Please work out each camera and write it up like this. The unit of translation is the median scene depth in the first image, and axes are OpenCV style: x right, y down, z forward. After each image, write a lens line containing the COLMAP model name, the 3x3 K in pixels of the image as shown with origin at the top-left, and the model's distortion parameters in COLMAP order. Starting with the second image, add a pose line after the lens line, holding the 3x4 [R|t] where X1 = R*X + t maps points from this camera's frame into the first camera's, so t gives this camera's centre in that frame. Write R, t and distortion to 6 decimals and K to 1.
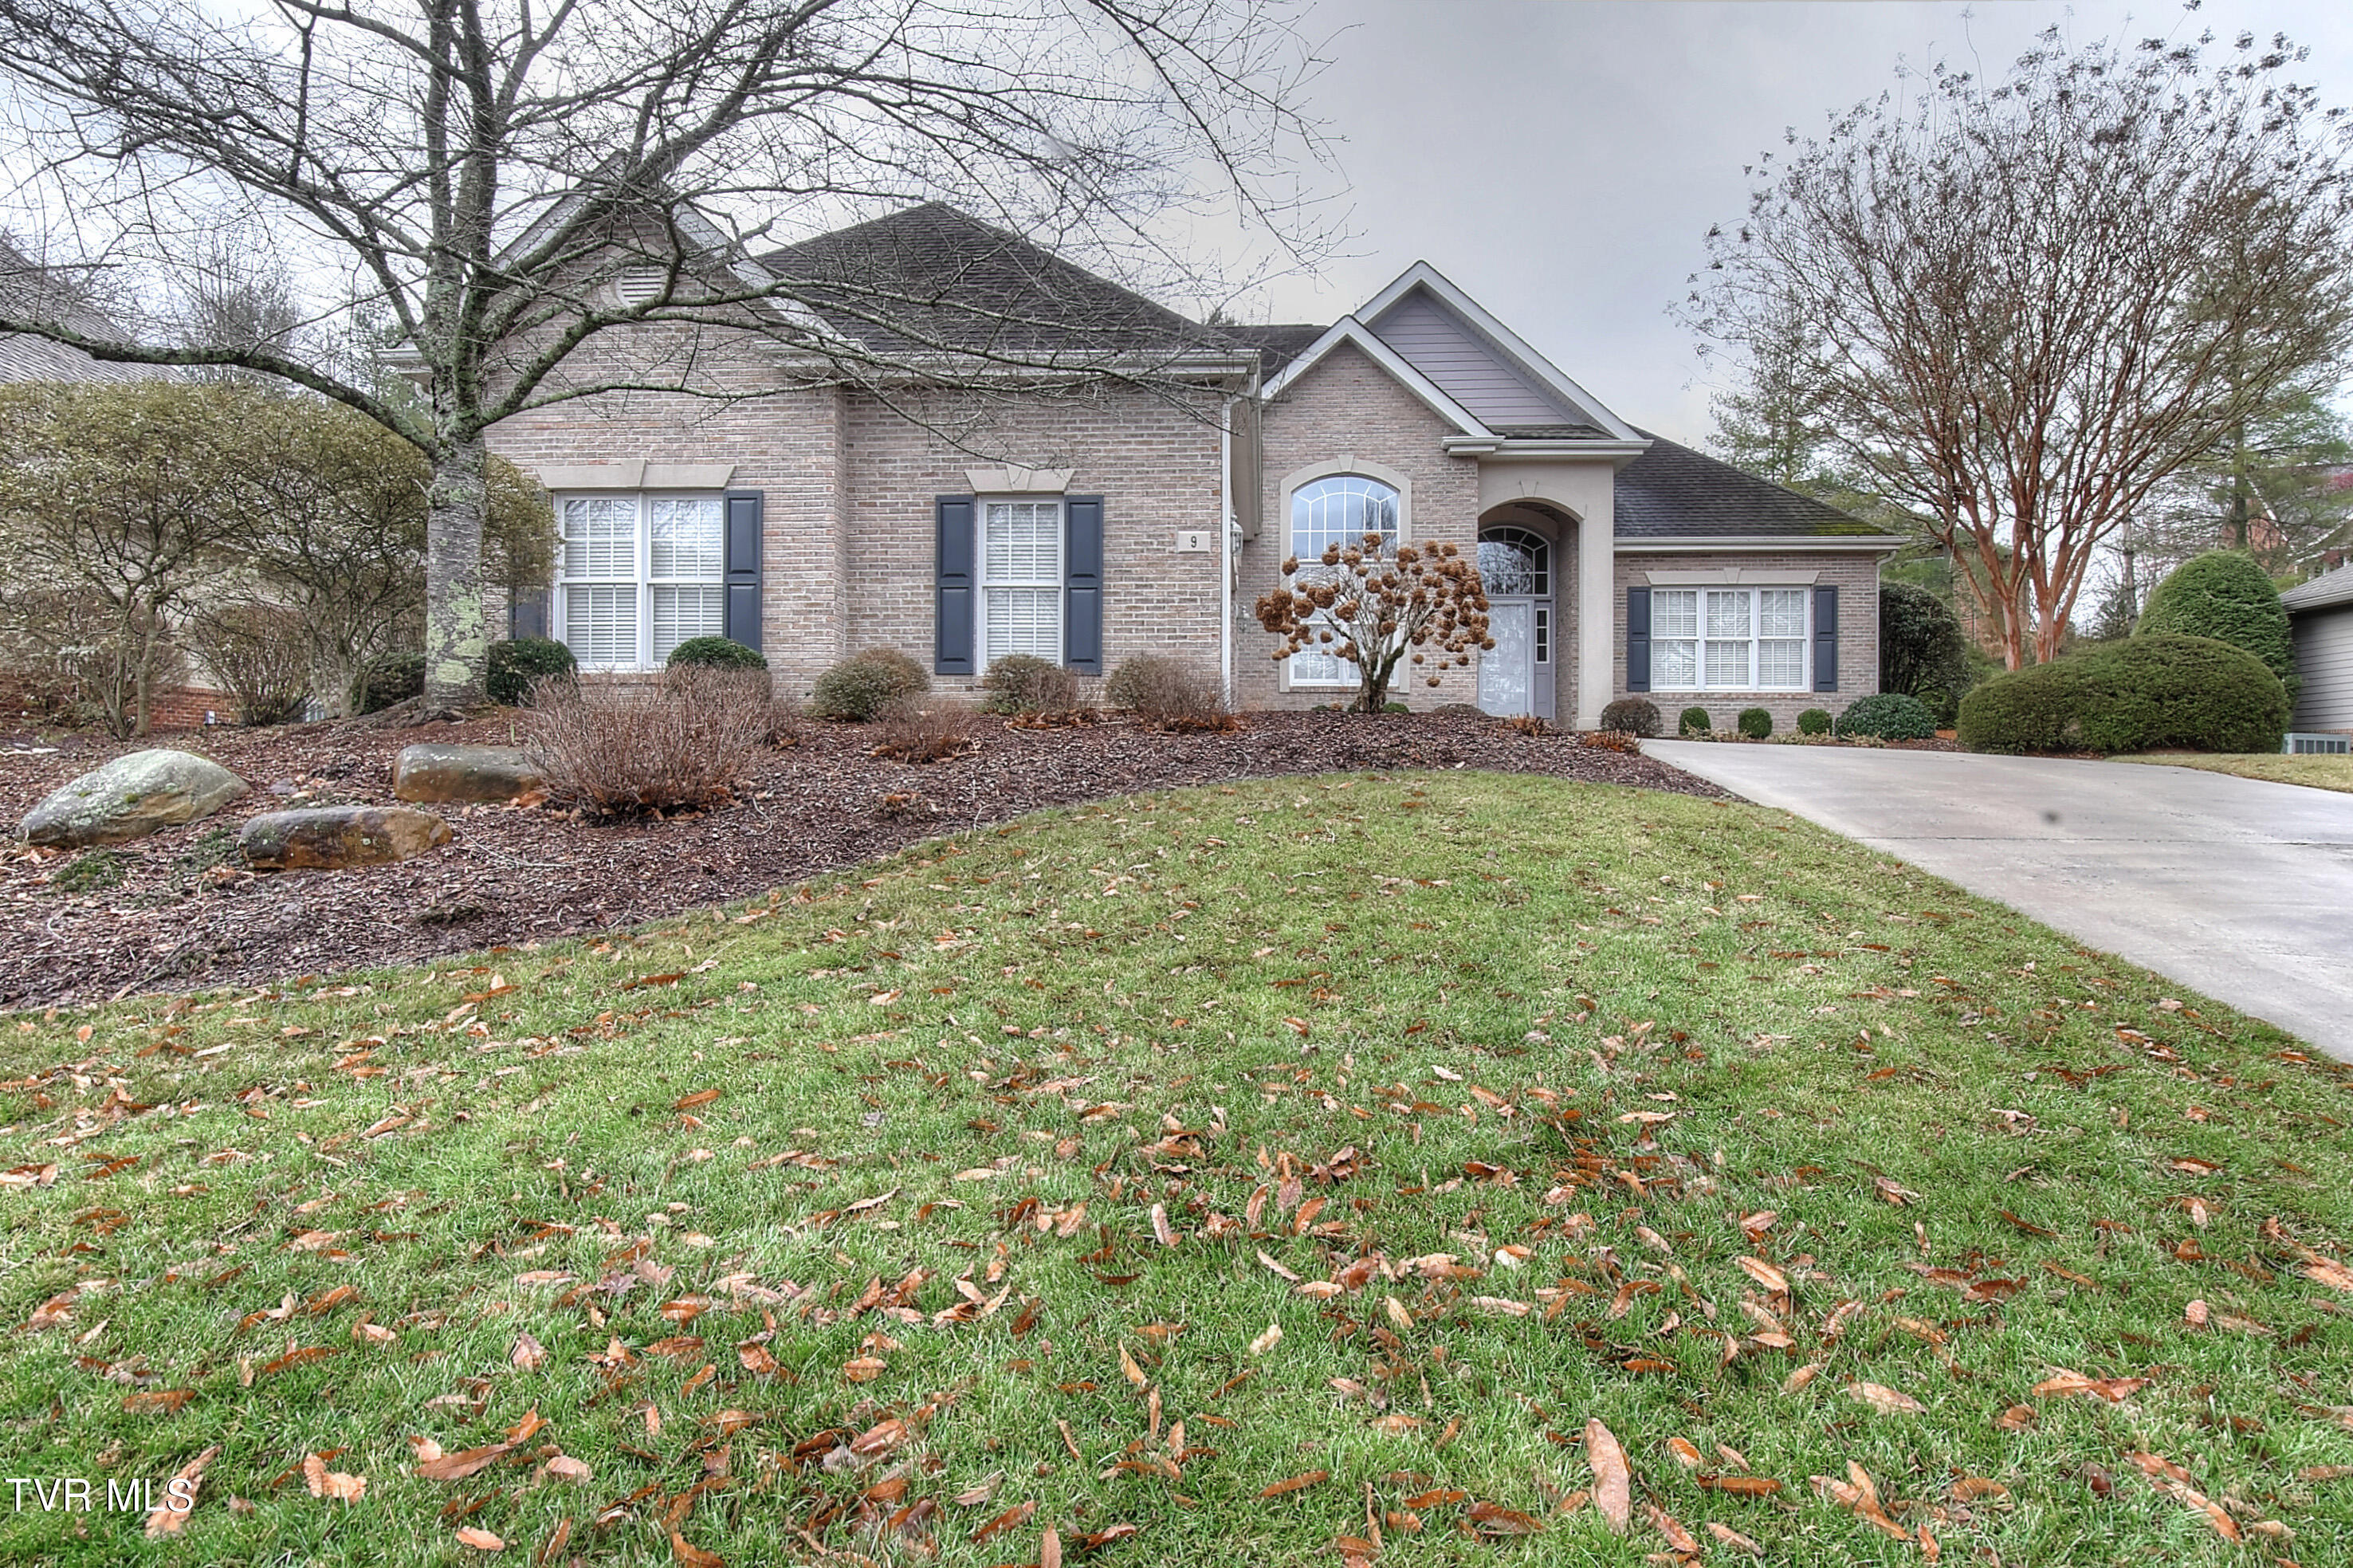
lens RADIAL K [[1256.8, 0, 1176.5], [0, 1256.8, 784.0], [0, 0, 1]] dist [-0.000436, 0.000779]
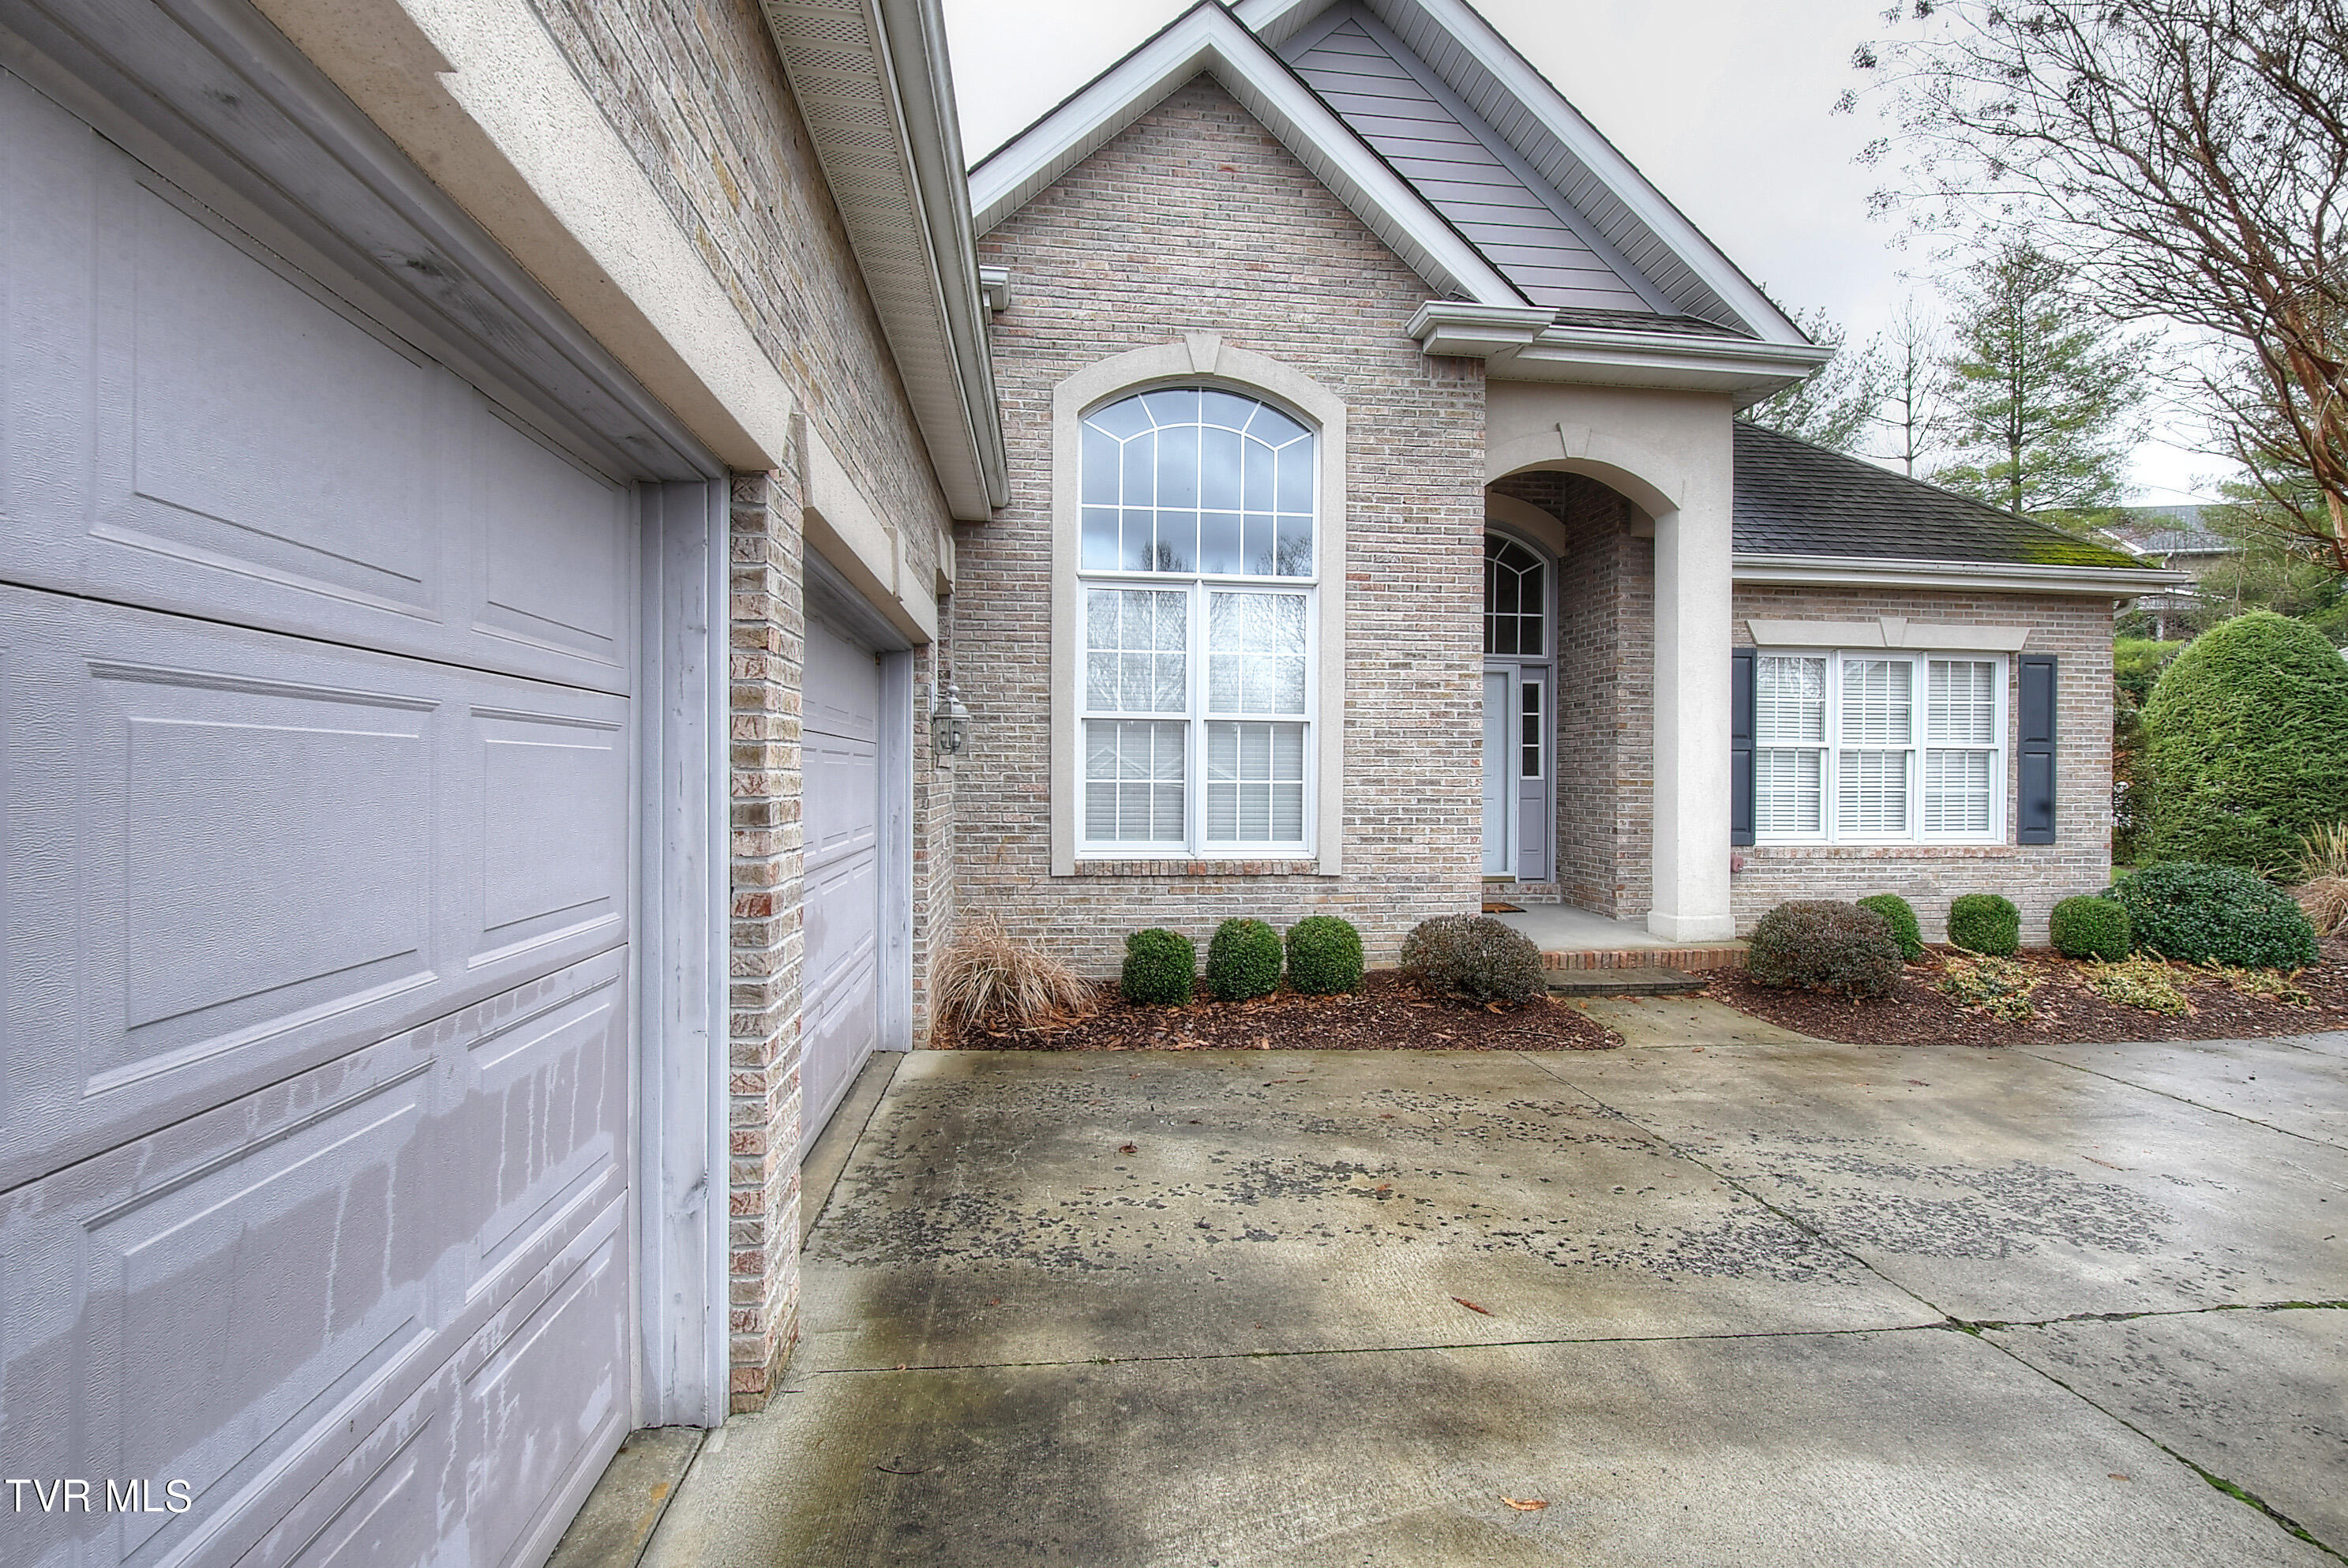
lens RADIAL K [[981.1, 0, 1174.0], [0, 981.1, 784.0], [0, 0, 1]] dist [-0.000864, -0.000168]
pose [[0.985556, 0.000050, 0.169347, 0.066221], [-0.001855, 0.999943, 0.010501, -0.108015], [-0.169337, -0.010663, 0.985501, 0.657547]]
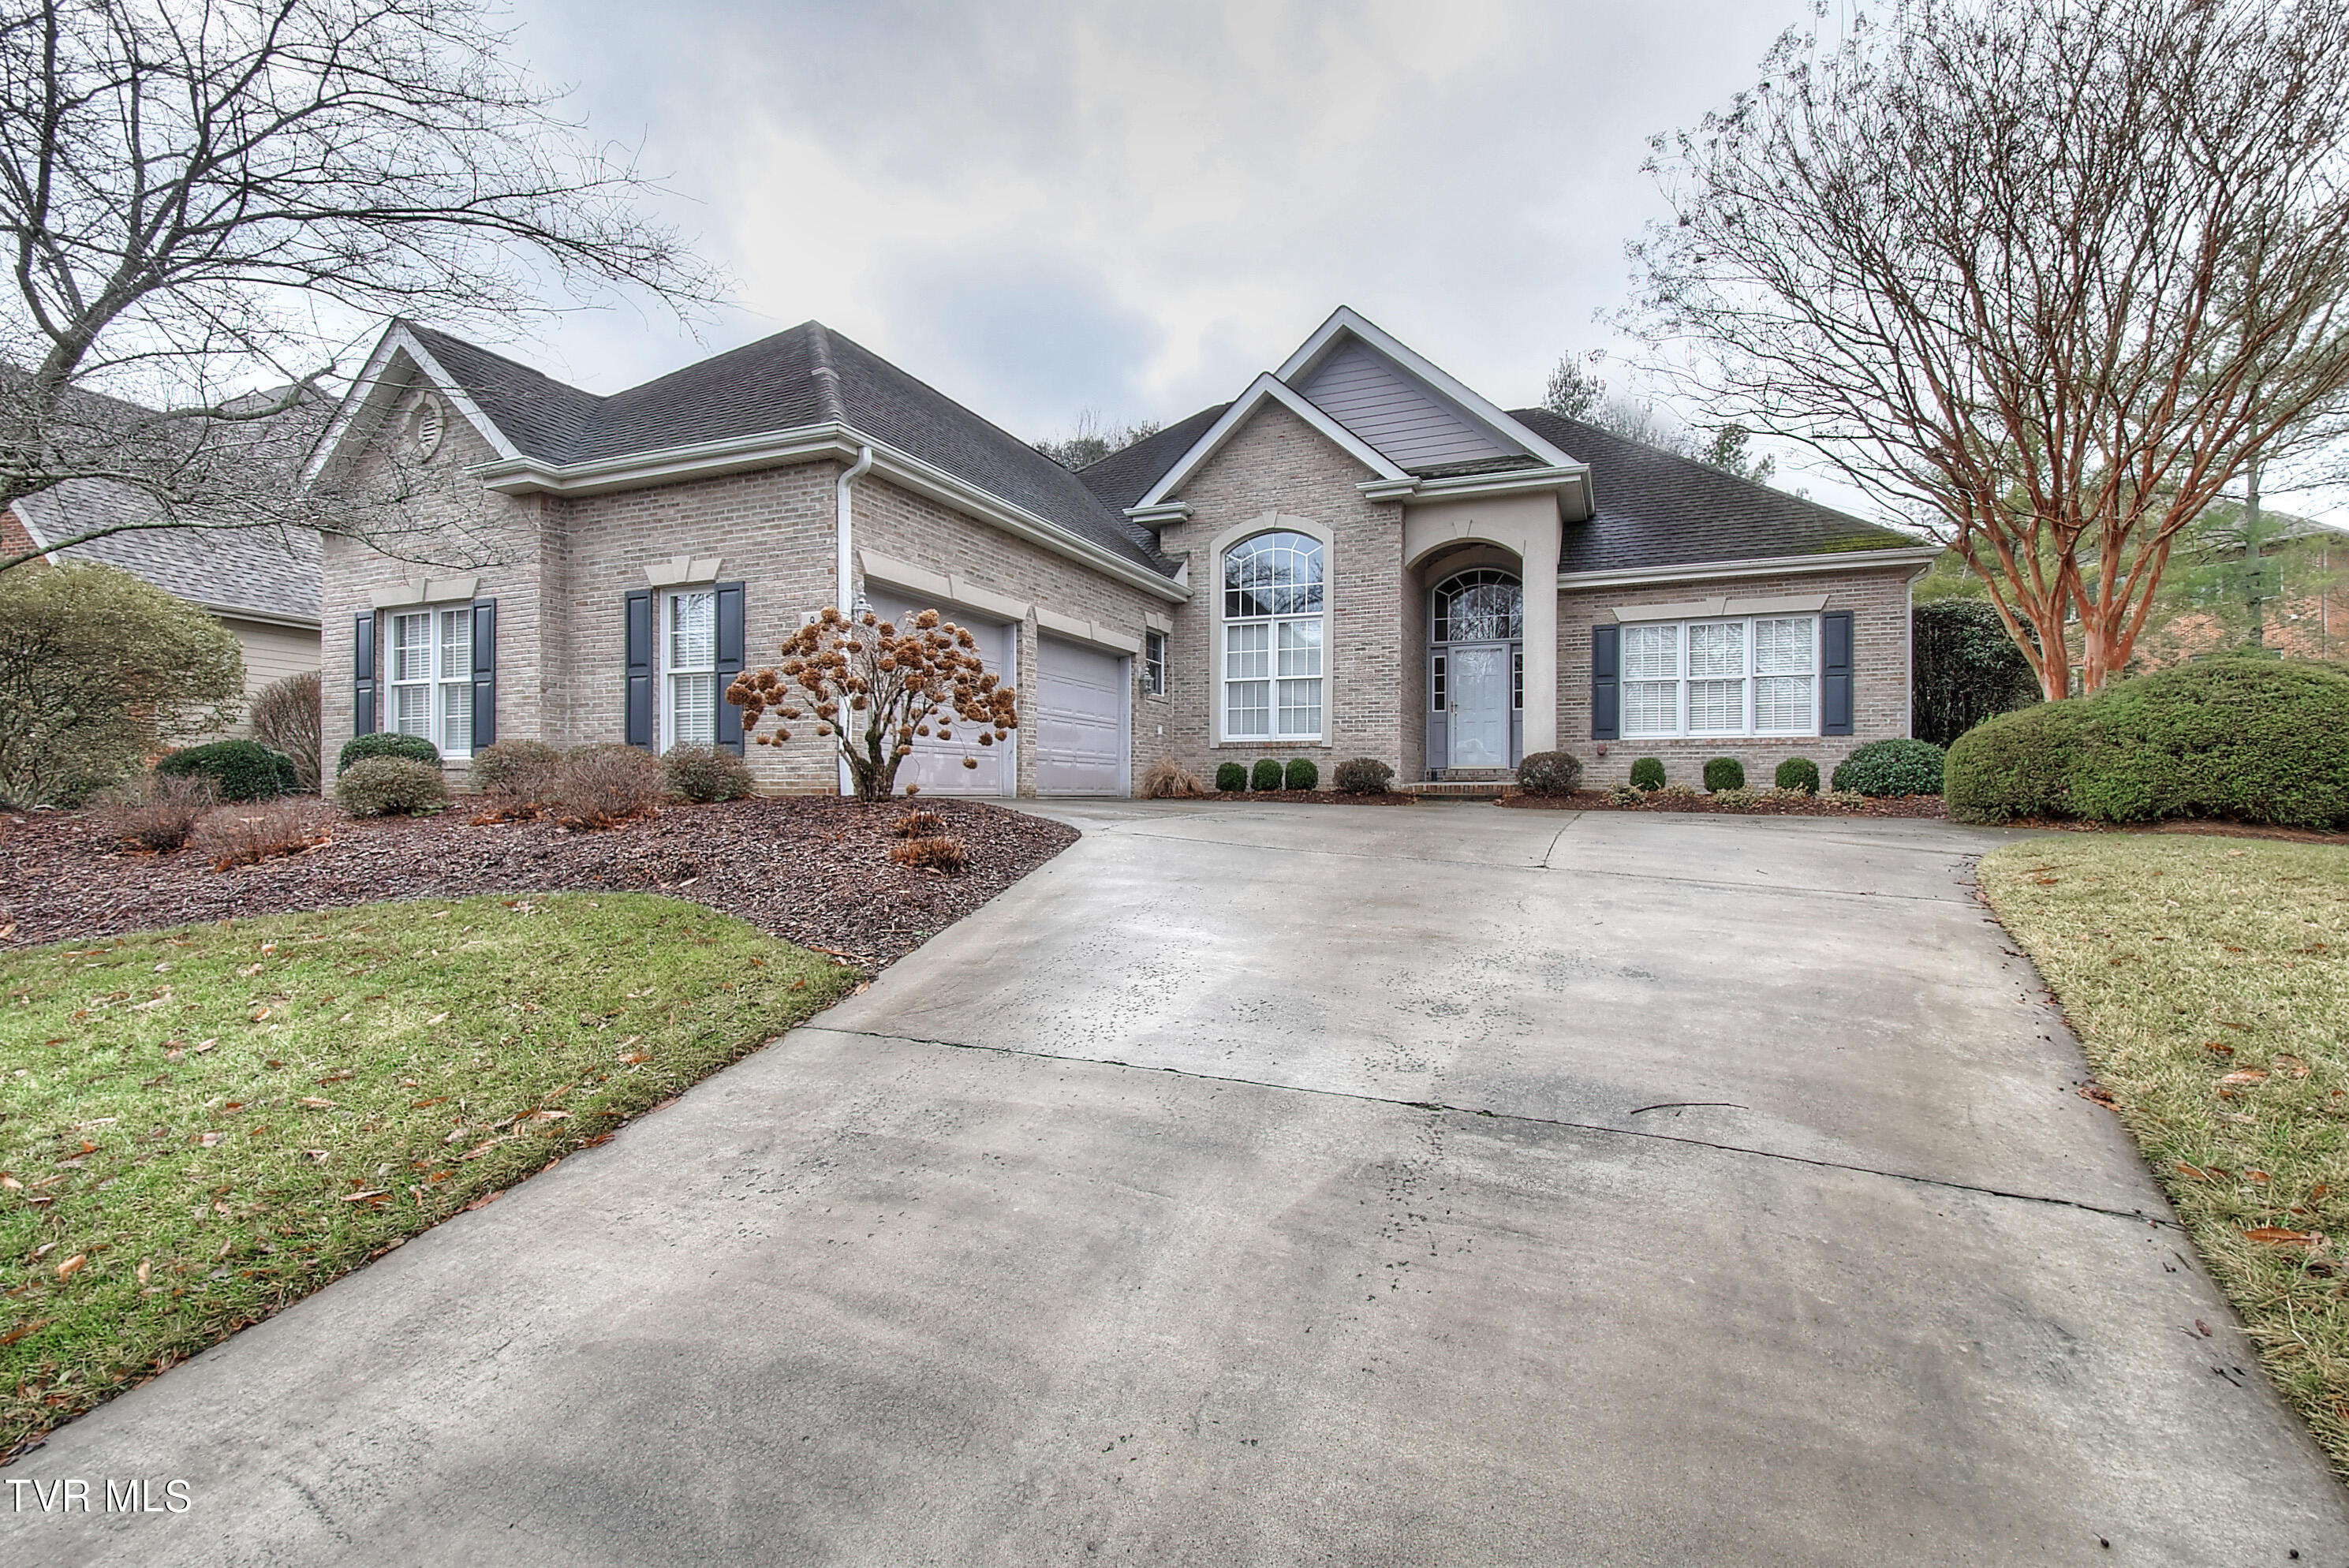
lens RADIAL K [[1016.7, 0, 1204.9], [0, 1016.7, 797.7], [0, 0, 1]] dist [0.001470, 0.000106]
pose [[0.939714, 0.000316, -0.341961, 0.362356], [-0.000382, 1.000000, -0.000126, -0.032283], [0.341961, 0.000249, 0.939714, 0.214126]]
